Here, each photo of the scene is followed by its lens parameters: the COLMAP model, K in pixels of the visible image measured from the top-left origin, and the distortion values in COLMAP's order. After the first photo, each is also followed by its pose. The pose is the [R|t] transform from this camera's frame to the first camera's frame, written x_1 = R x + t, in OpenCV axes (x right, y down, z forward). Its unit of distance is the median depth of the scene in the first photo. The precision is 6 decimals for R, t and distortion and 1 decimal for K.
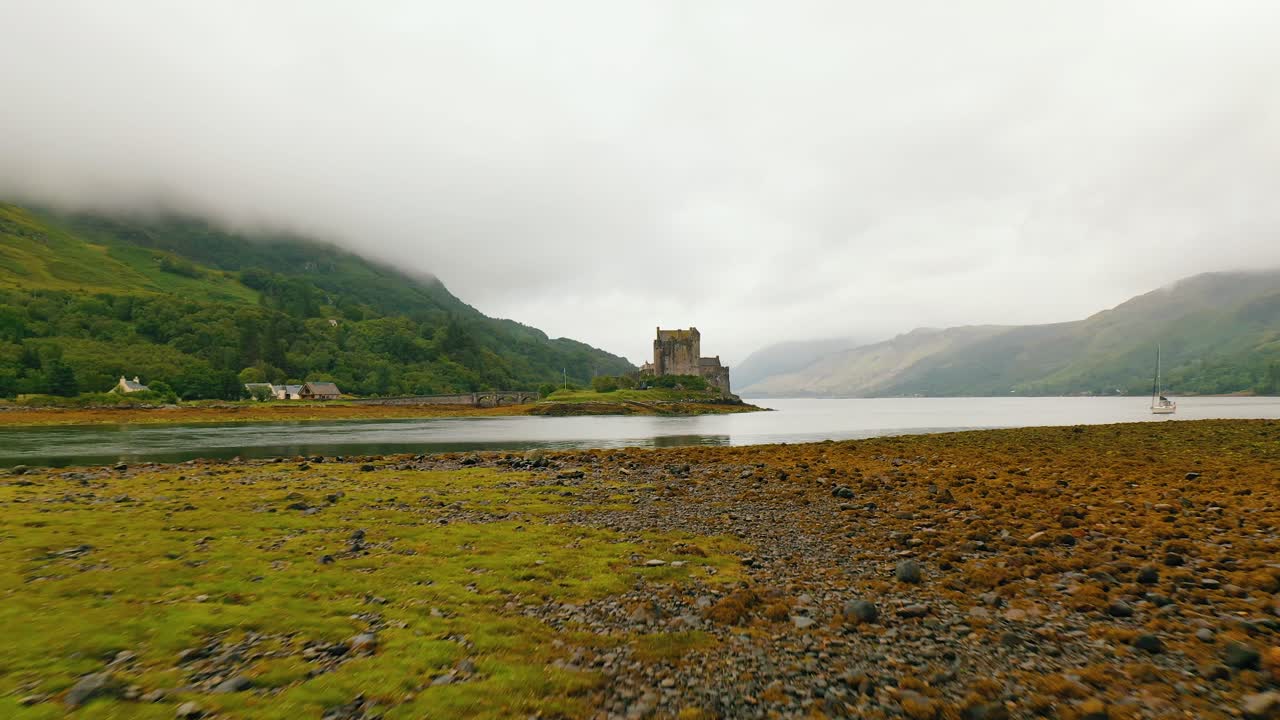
lens RADIAL K [[955.1, 0, 638.8], [0, 955.1, 359.5], [0, 0, 1]] dist [0.004105, 0.004422]
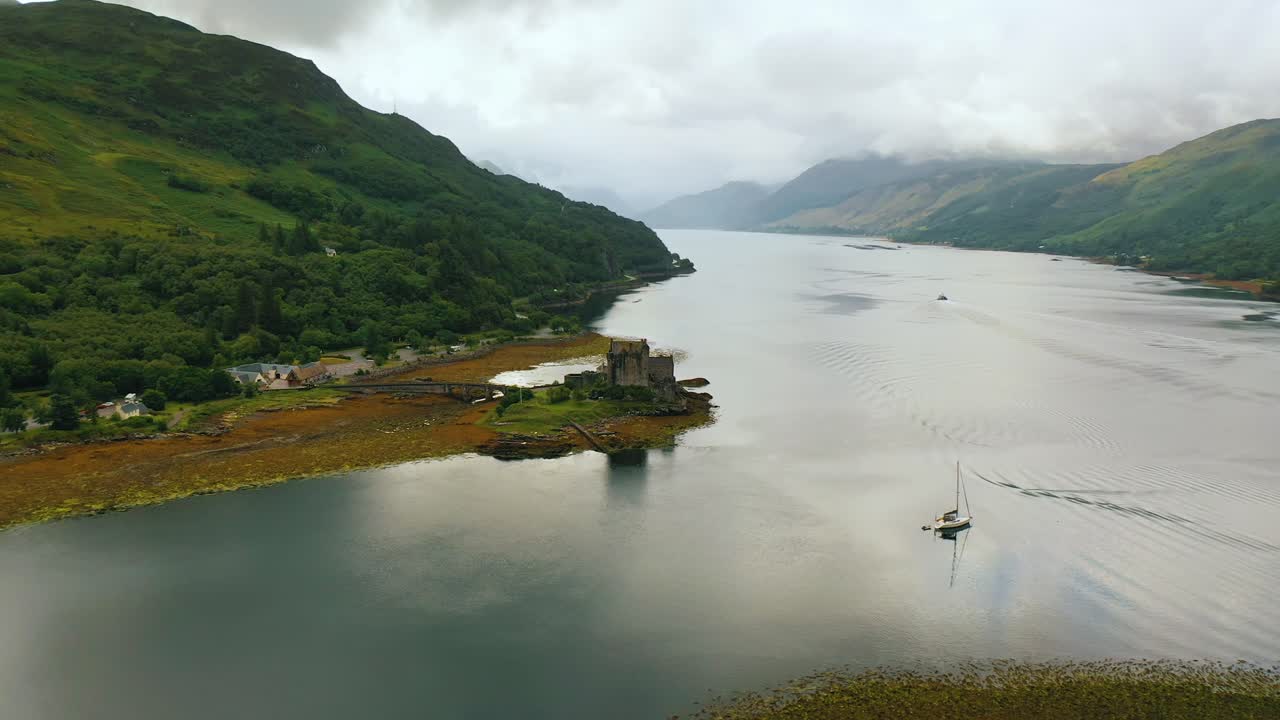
lens RADIAL K [[955.1, 0, 640.8], [0, 955.1, 360.3], [0, 0, 1]] dist [0.004105, 0.004422]
pose [[0.999230, 0.026739, -0.028729, 0.053376], [-0.021091, 0.983166, 0.181495, -0.129344], [0.033098, -0.180750, 0.982972, -0.036769]]
